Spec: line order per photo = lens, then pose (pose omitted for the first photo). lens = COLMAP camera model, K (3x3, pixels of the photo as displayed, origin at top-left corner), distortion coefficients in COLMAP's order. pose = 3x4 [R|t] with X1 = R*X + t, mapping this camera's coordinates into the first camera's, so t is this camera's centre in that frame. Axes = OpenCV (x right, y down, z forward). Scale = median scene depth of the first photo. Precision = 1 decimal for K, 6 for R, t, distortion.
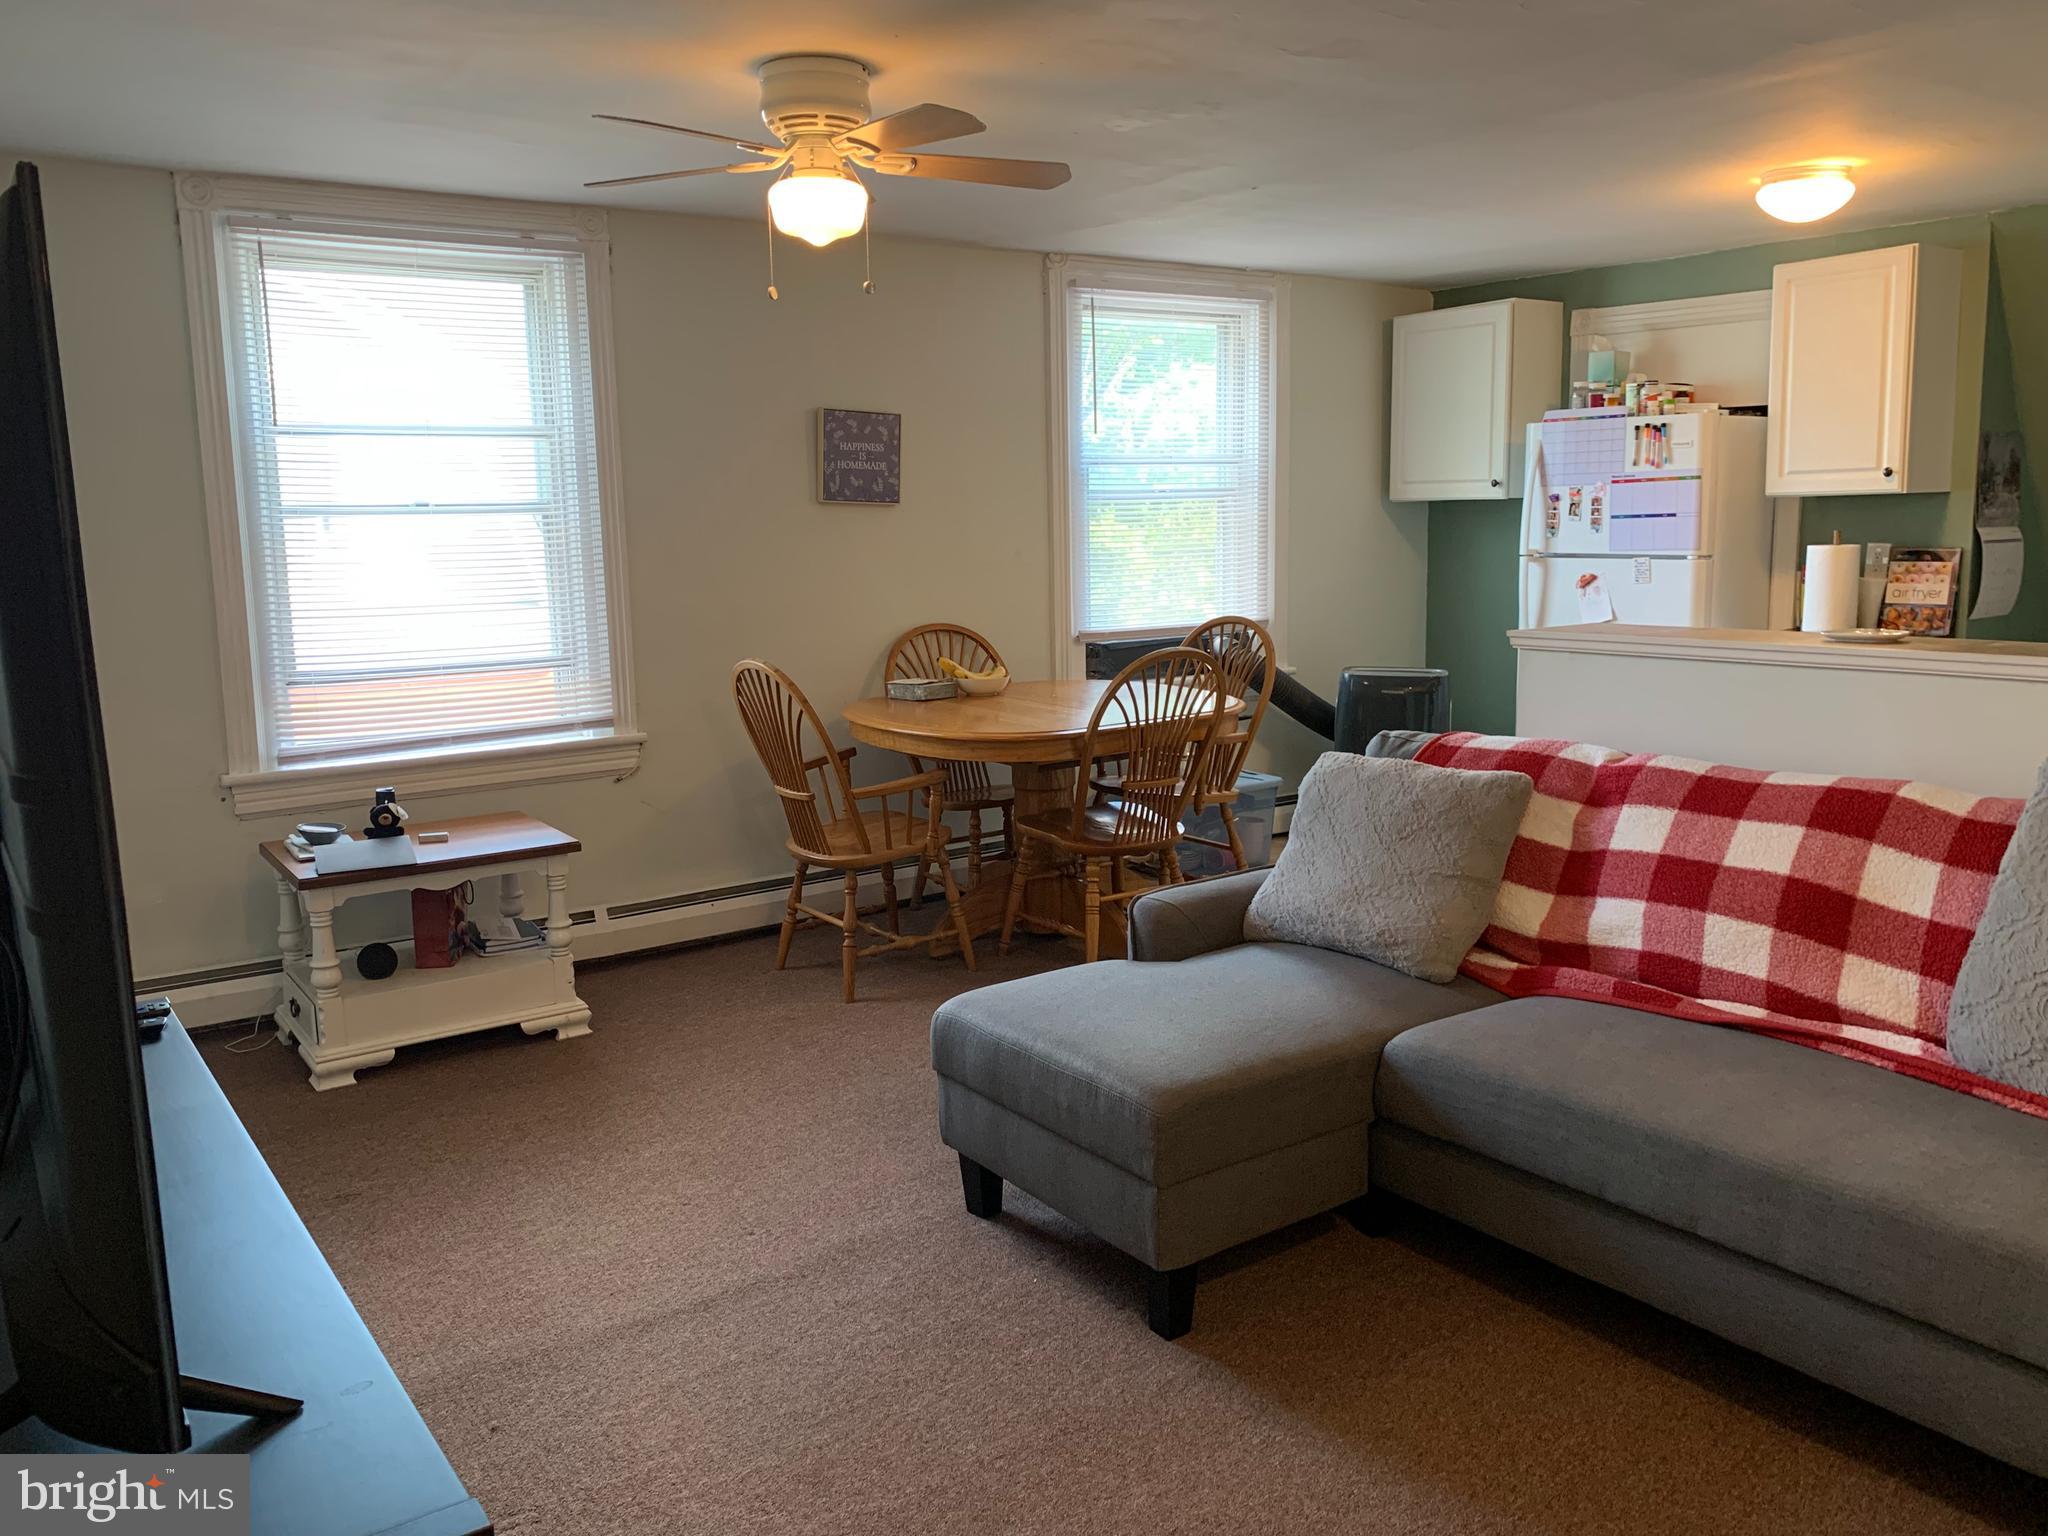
lens RADIAL K [[1579.7, 0, 1009.9], [0, 1579.7, 768.5], [0, 0, 1]] dist [0.046825, -0.064104]
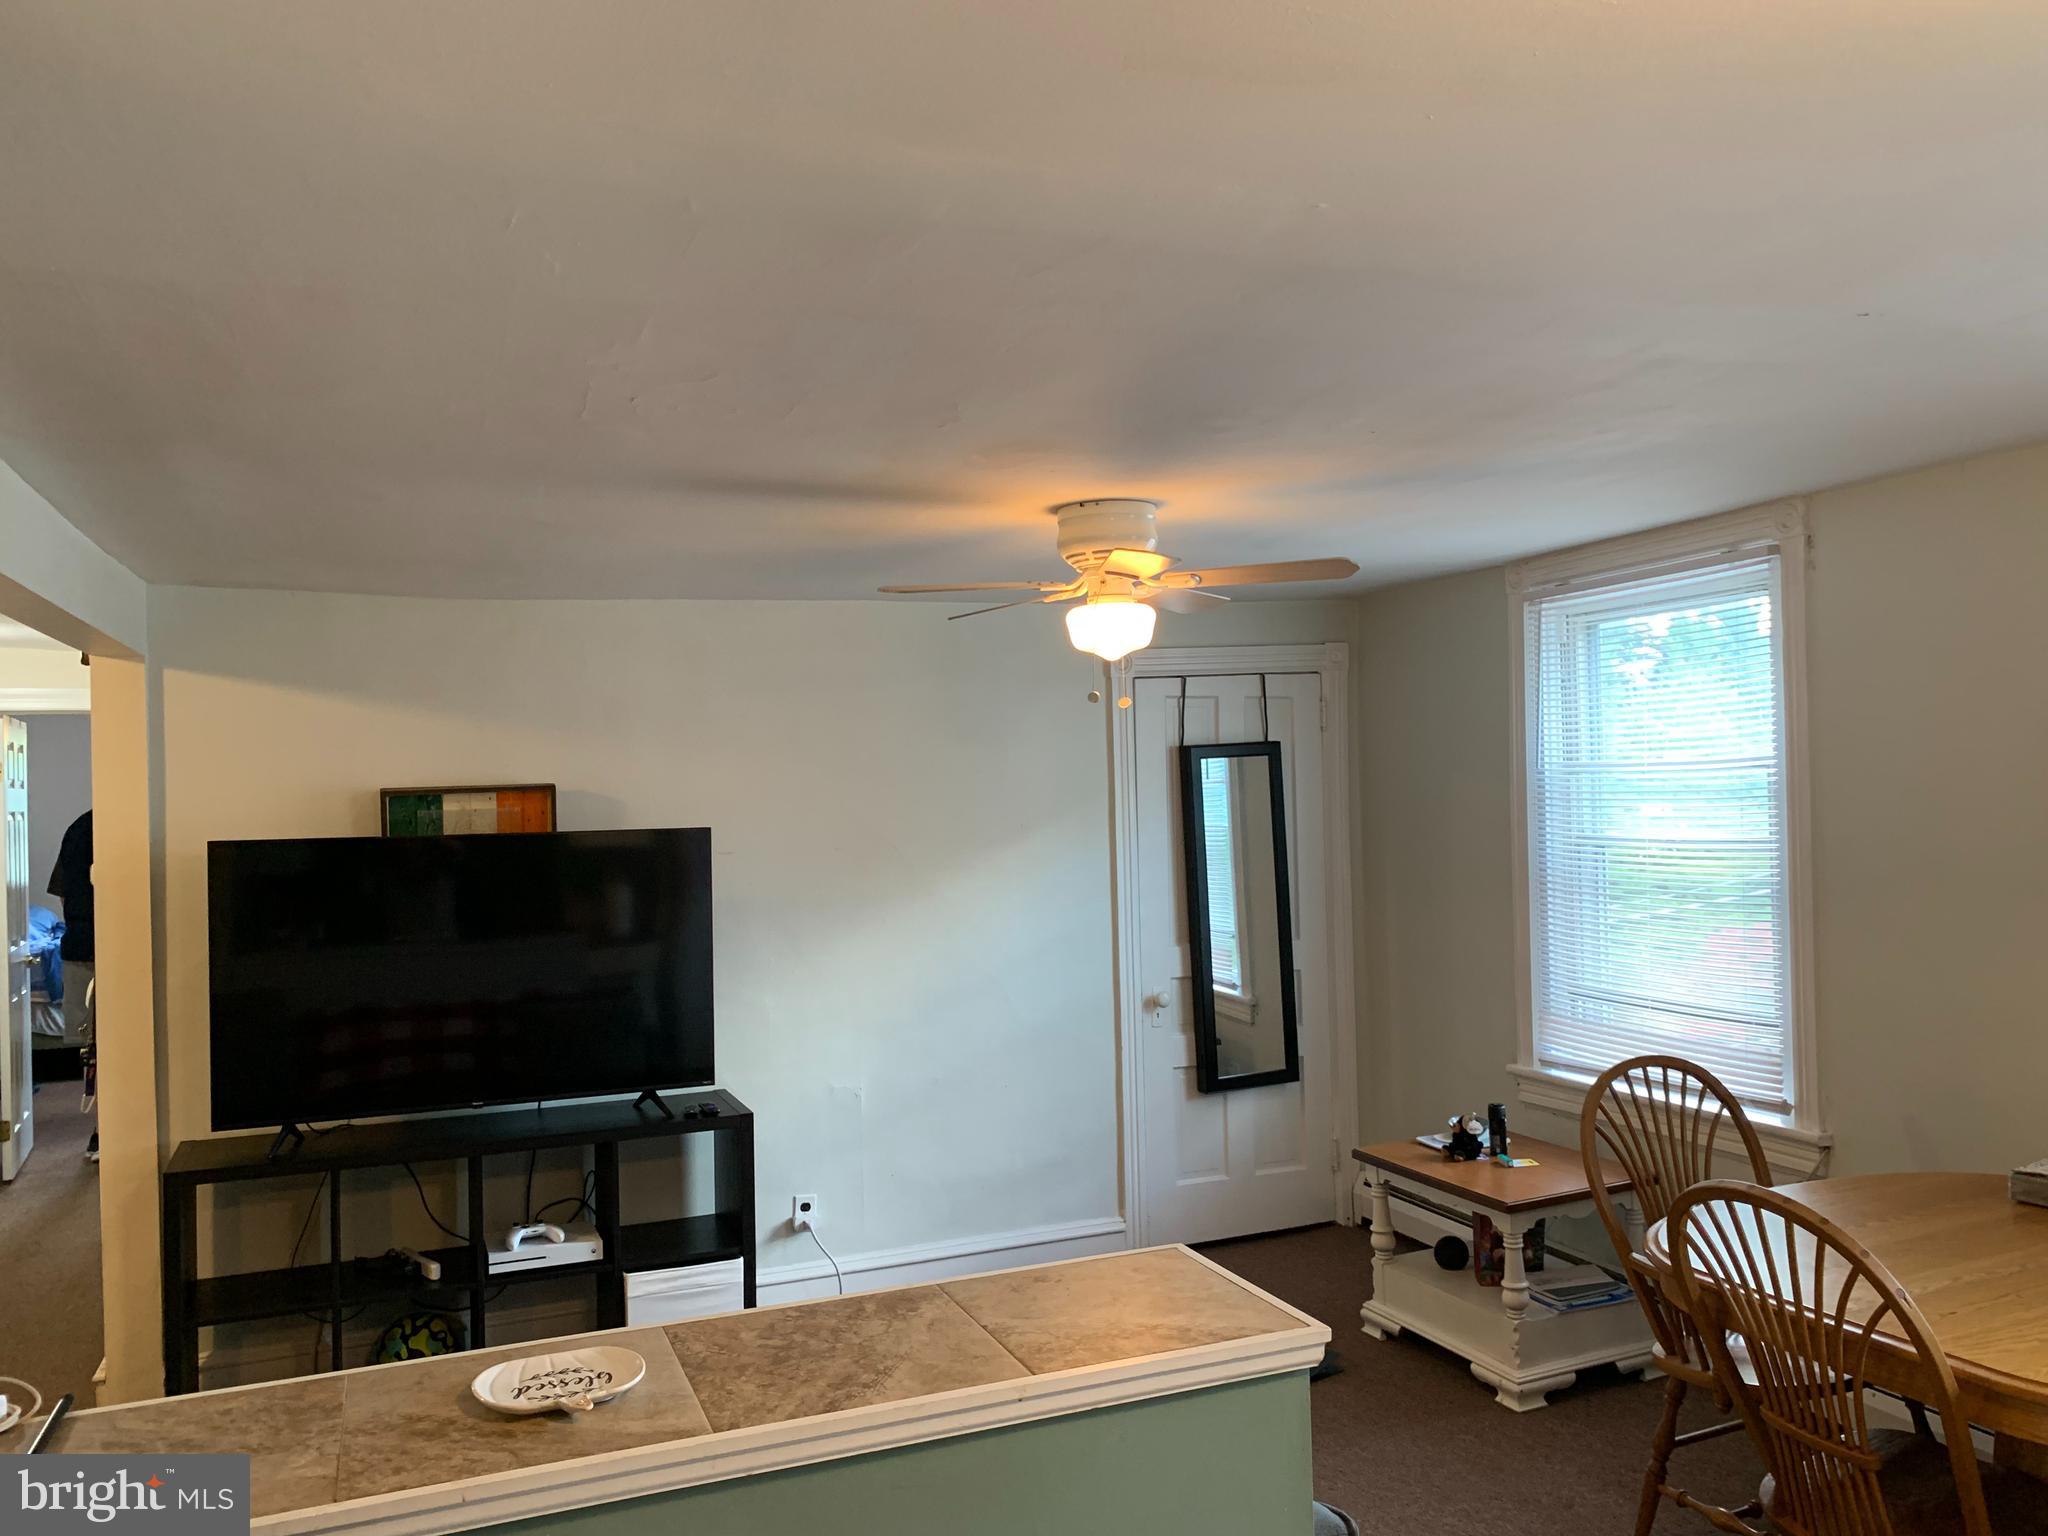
lens RADIAL K [[1579.7, 0, 1032.6], [0, 1579.7, 785.1], [0, 0, 1]] dist [0.046825, -0.064104]
pose [[-0.217114, 0.024146, -0.975848, 0.639618], [-0.115680, 0.992013, 0.050283, -0.194193], [0.969268, 0.123803, -0.212587, 0.793370]]
